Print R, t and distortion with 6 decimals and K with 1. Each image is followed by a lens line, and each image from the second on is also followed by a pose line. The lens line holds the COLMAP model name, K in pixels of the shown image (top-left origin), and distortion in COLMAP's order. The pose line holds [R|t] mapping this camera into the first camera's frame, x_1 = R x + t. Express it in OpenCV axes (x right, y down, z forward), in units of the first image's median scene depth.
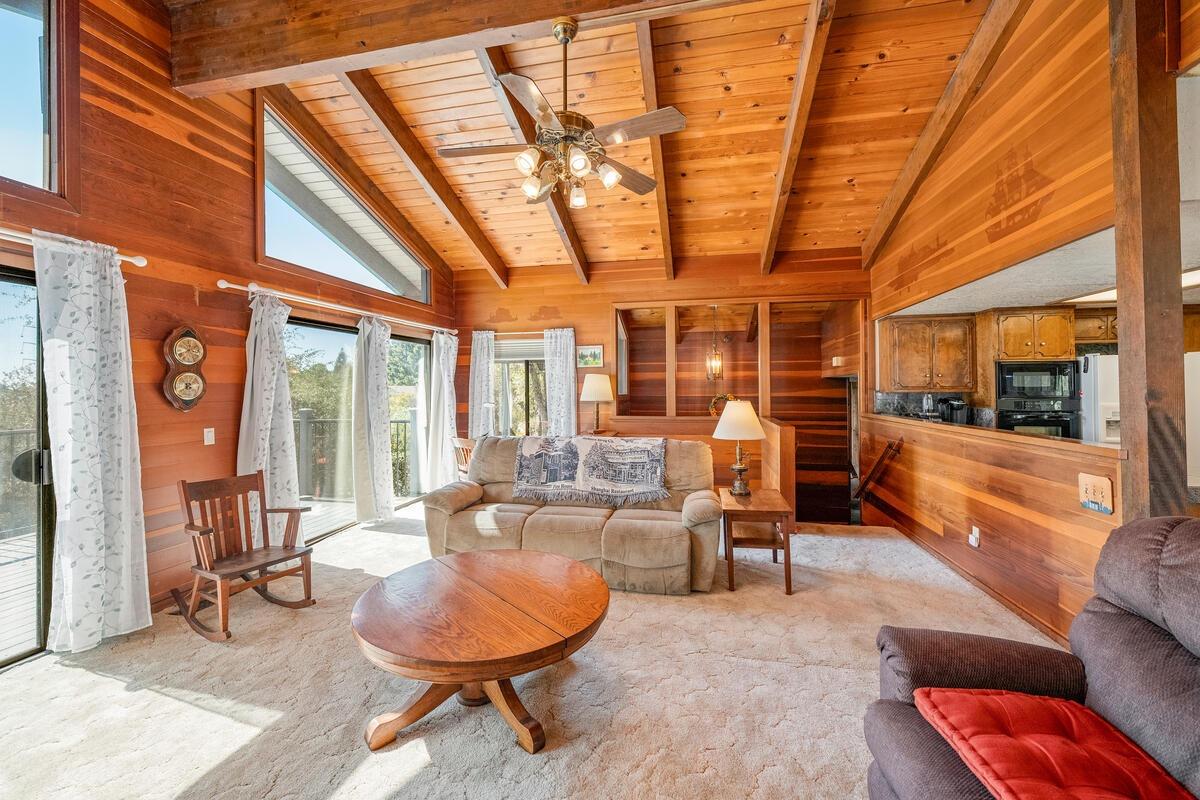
lens RADIAL K [[469.8, 0, 596.4], [0, 469.8, 387.7], [0, 0, 1]] dist [-0.003118, 0.000670]
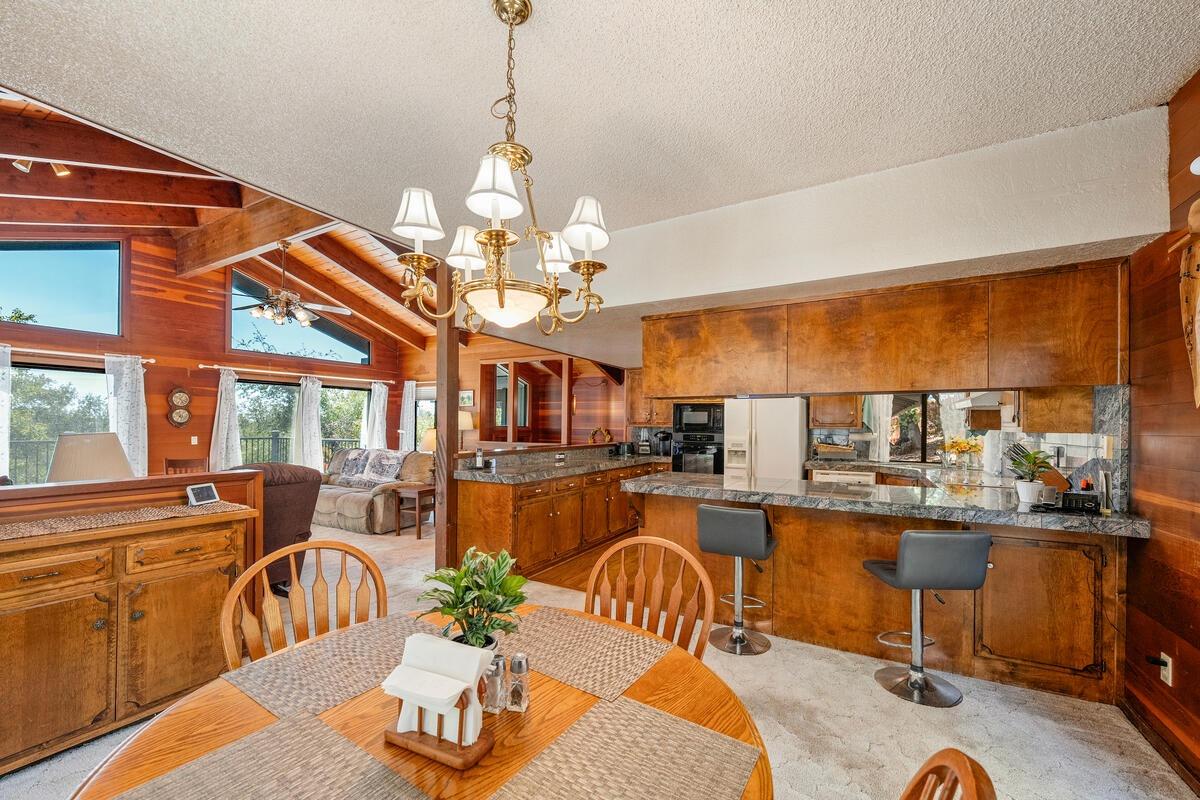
lens RADIAL K [[469.8, 0, 596.4], [0, 469.8, 422.3], [0, 0, 1]] dist [-0.003118, 0.000670]
pose [[0.954196, 0.013808, -0.298864, 1.261583], [-0.014126, 0.999900, 0.001095, -0.002546], [0.298849, 0.003176, 0.954295, -0.374606]]
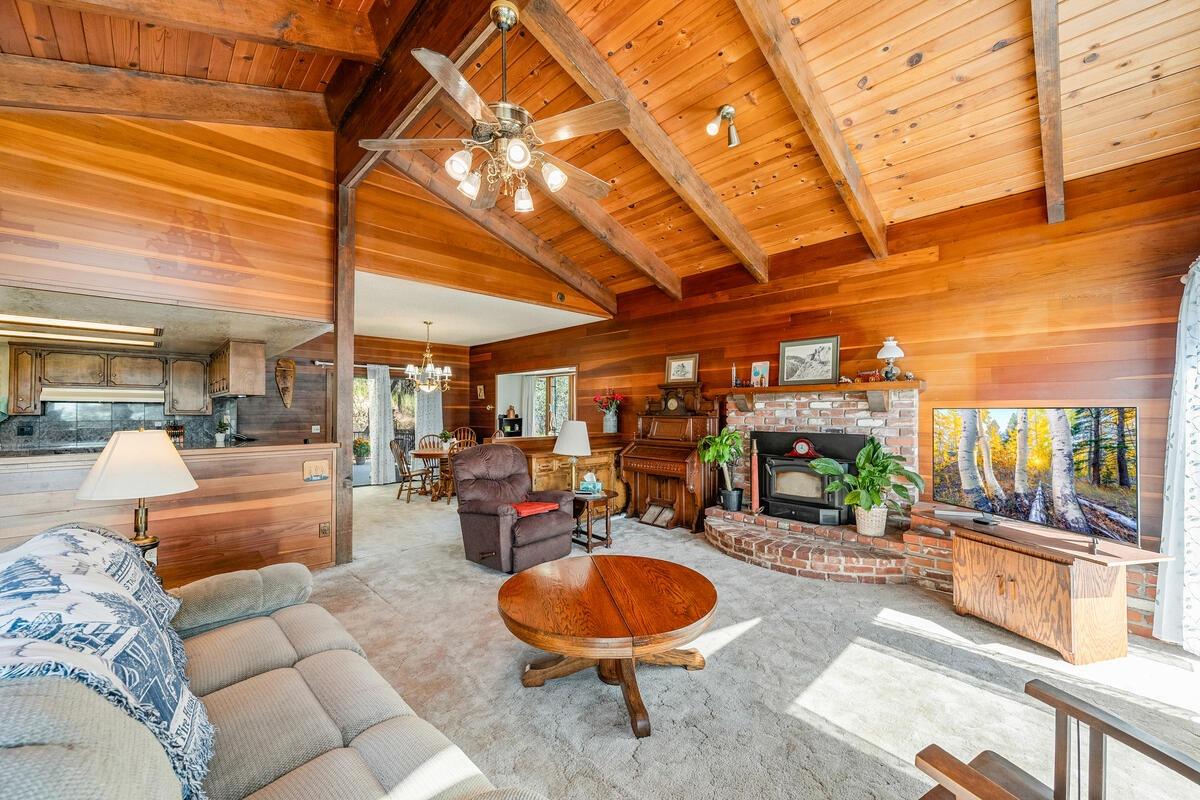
lens RADIAL K [[469.8, 0, 606.4], [0, 469.8, 409.0], [0, 0, 1]] dist [-0.003118, 0.000670]
pose [[-0.835684, 0.010522, 0.549110, -0.491182], [0.004206, 0.999910, -0.012759, 0.010979], [-0.549195, -0.008353, -0.835653, 1.104541]]
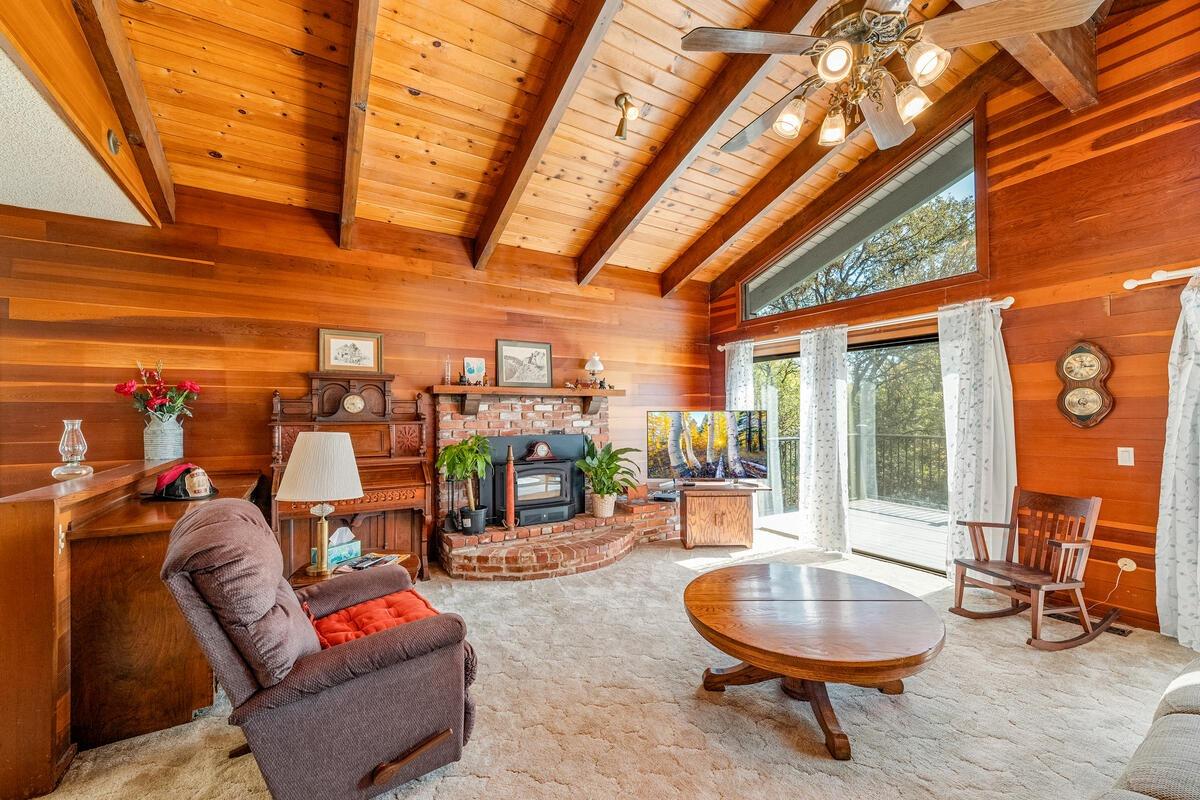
lens RADIAL K [[469.8, 0, 600.9], [0, 469.8, 415.9], [0, 0, 1]] dist [-0.003118, 0.000670]
pose [[-0.719422, 0.011373, -0.694480, 0.456887], [0.014025, 0.999900, 0.001846, 0.008626], [0.694432, -0.008412, -0.719509, 0.810115]]
